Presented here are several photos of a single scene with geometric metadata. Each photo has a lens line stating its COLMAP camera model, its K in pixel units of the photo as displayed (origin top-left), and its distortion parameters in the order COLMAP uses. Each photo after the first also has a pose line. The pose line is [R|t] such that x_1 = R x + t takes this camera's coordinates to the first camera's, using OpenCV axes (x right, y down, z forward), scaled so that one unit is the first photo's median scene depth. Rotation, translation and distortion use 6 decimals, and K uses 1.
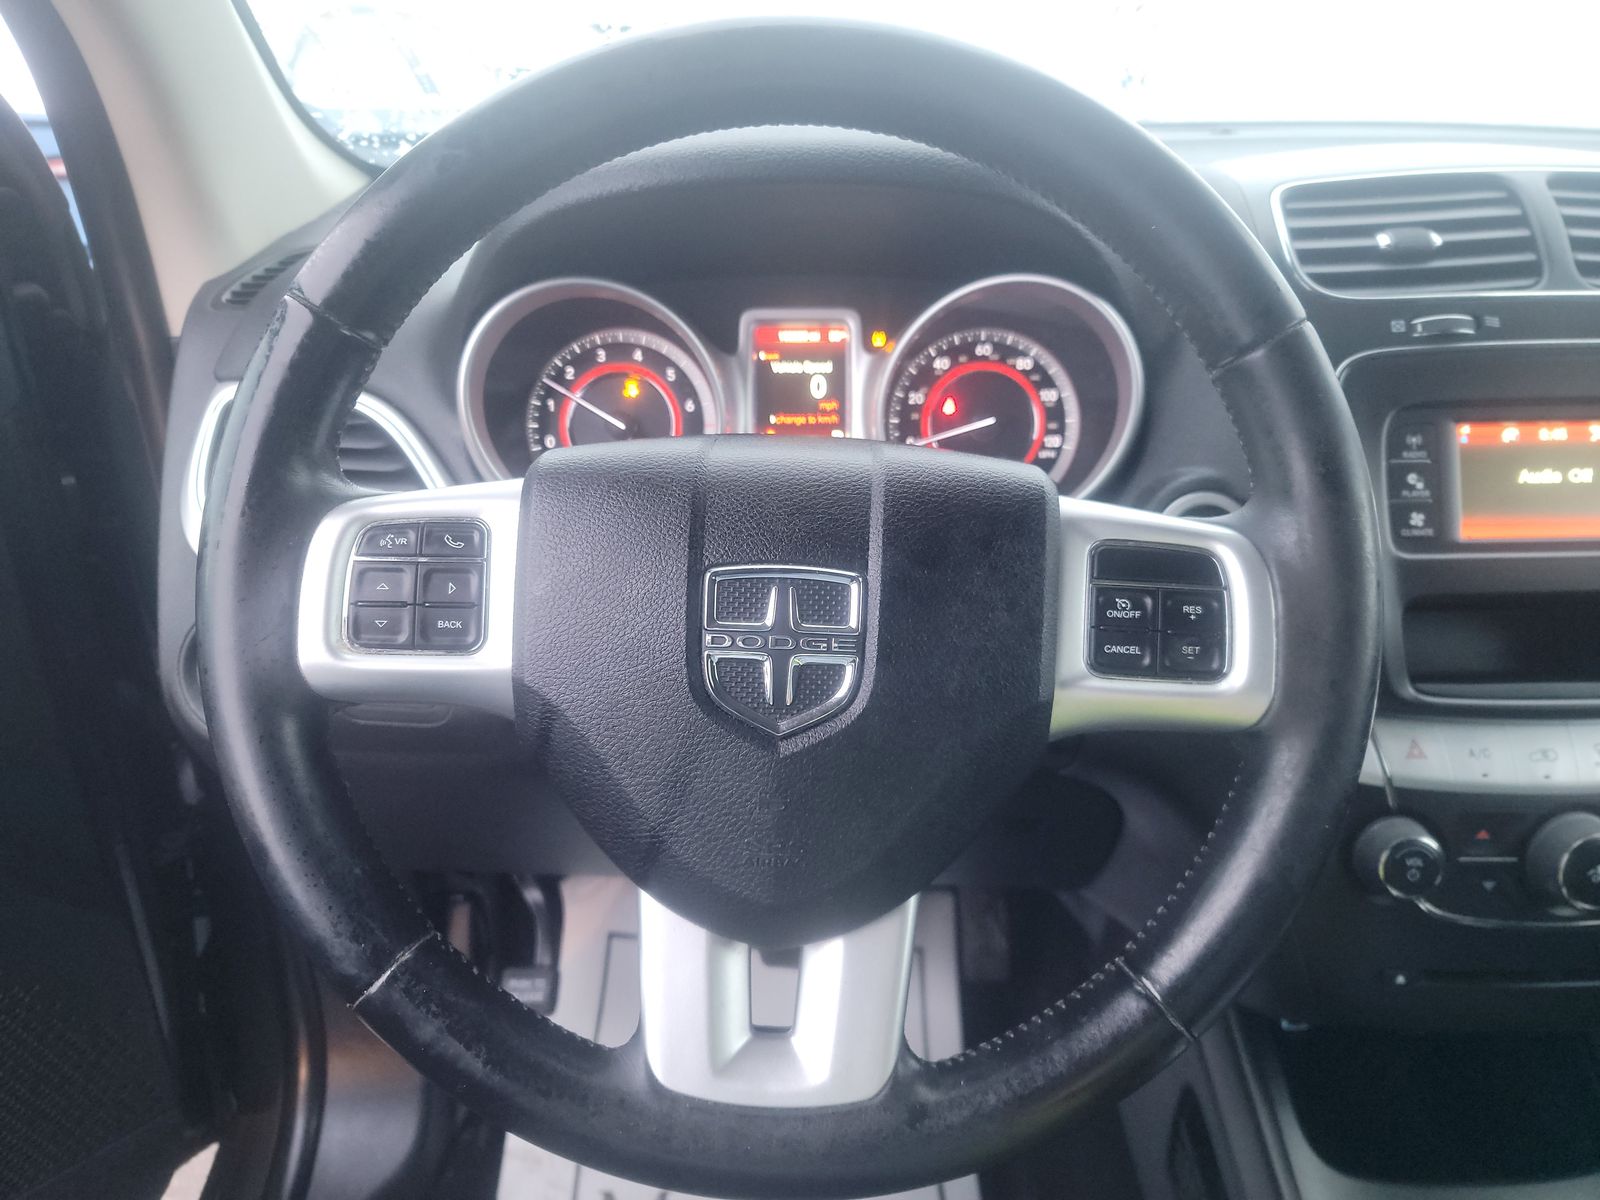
lens RADIAL K [[1131.2, 0, 800.0], [0, 1131.2, 600.0], [0, 0, 1]] dist [0.001909, -0.029053]
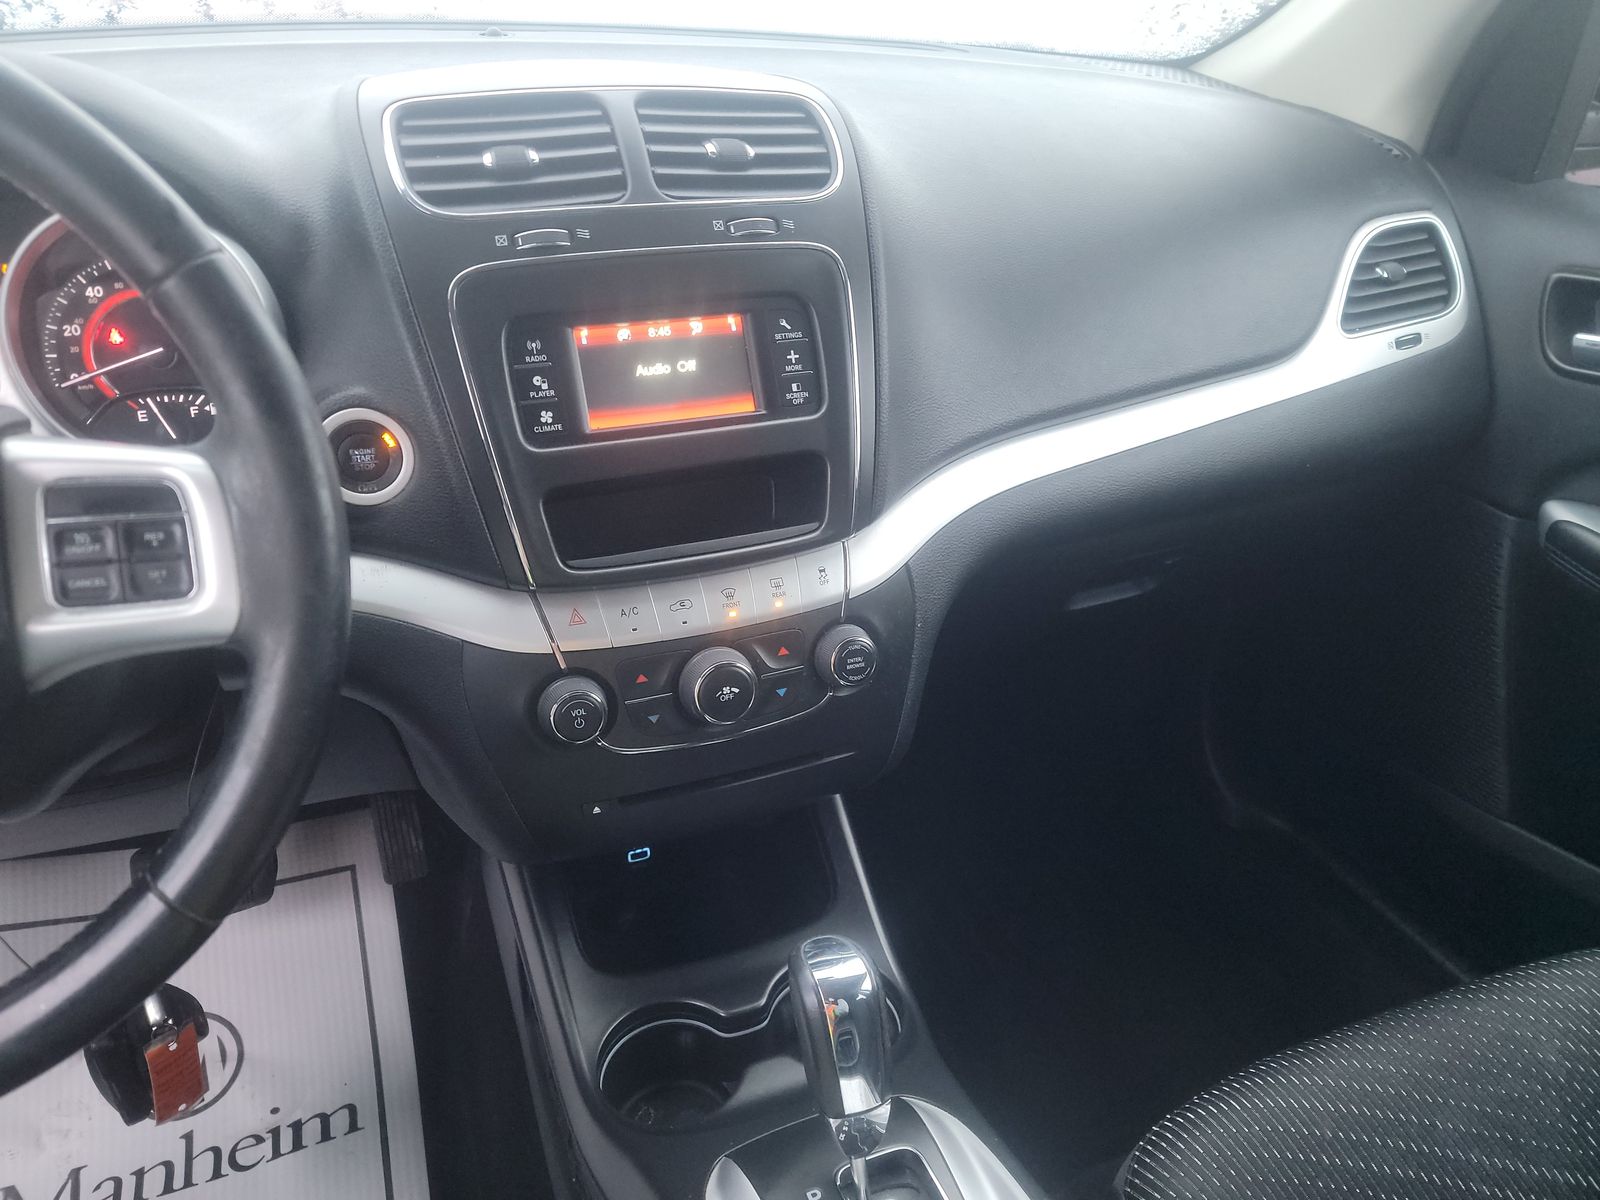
lens RADIAL K [[1102.8, 0, 791.8], [0, 1102.8, 599.3], [0, 0, 1]] dist [0.087562, -0.075189]
pose [[0.925766, -0.153541, 0.345517, 0.301967], [0.122125, 0.986281, 0.111066, 0.012941], [-0.357830, -0.060624, 0.931817, -0.113966]]
